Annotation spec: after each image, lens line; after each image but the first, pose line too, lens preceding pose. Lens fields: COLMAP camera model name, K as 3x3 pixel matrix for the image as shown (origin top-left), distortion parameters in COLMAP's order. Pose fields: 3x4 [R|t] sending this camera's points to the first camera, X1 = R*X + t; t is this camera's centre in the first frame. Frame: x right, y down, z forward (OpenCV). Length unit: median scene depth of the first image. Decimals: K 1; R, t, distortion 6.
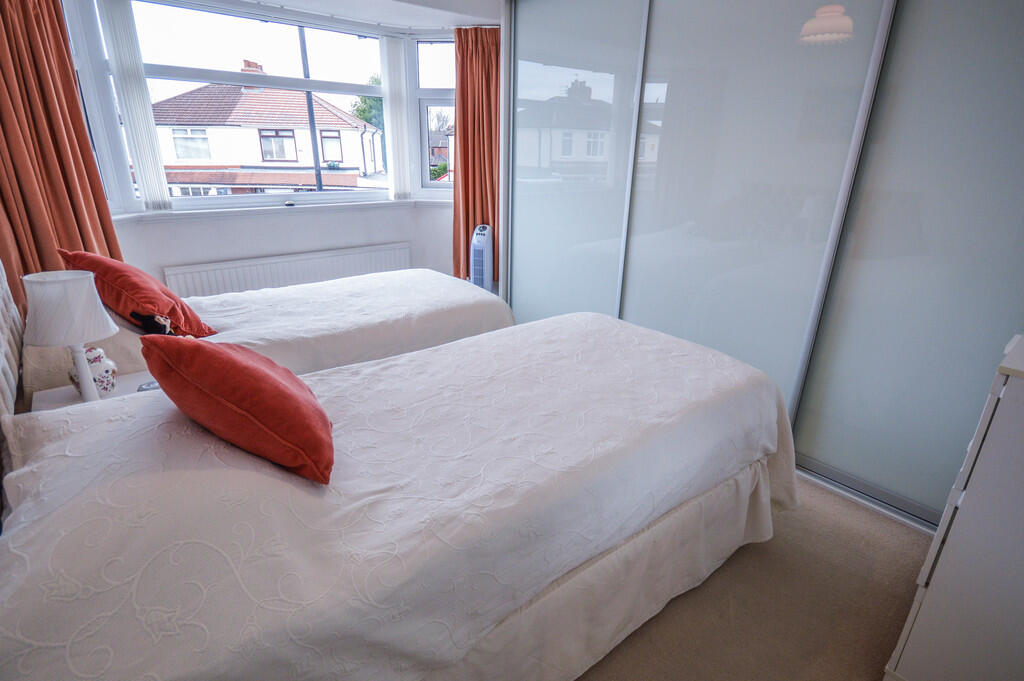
lens RADIAL K [[522.8, 0, 513.1], [0, 522.8, 348.3], [0, 0, 1]] dist [0.000359, 0.001229]
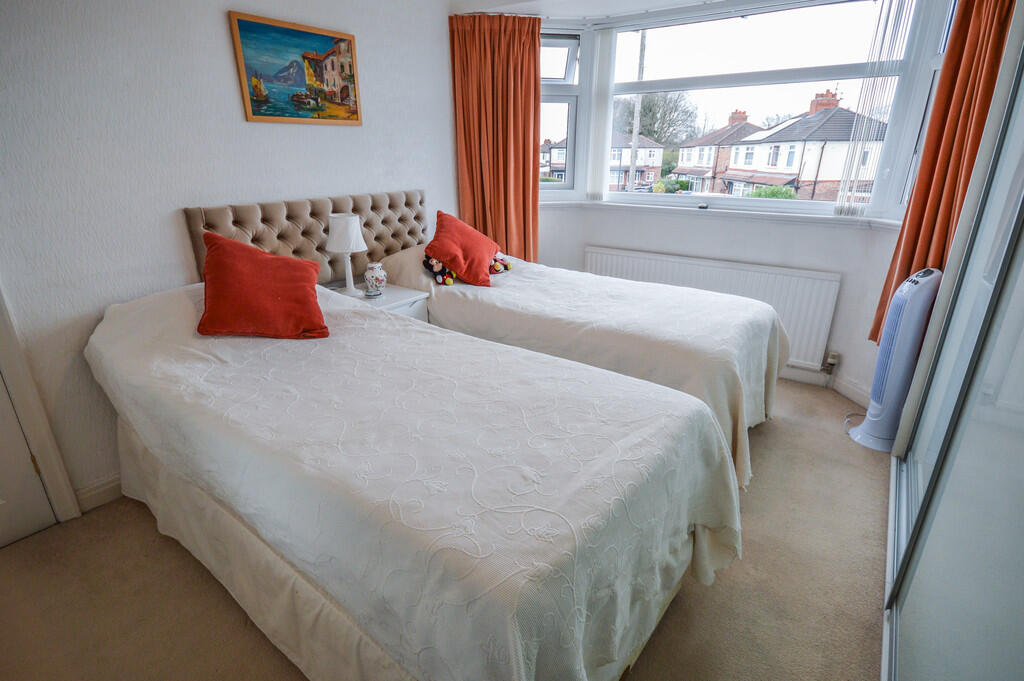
lens RADIAL K [[515.5, 0, 511.2], [0, 515.5, 336.7], [0, 0, 1]] dist [0.001917, 0.000224]
pose [[0.241647, 0.312035, -0.918826, 0.715079], [-0.341754, 0.913585, 0.220376, -0.226468], [0.908191, 0.260760, 0.327404, 0.661167]]
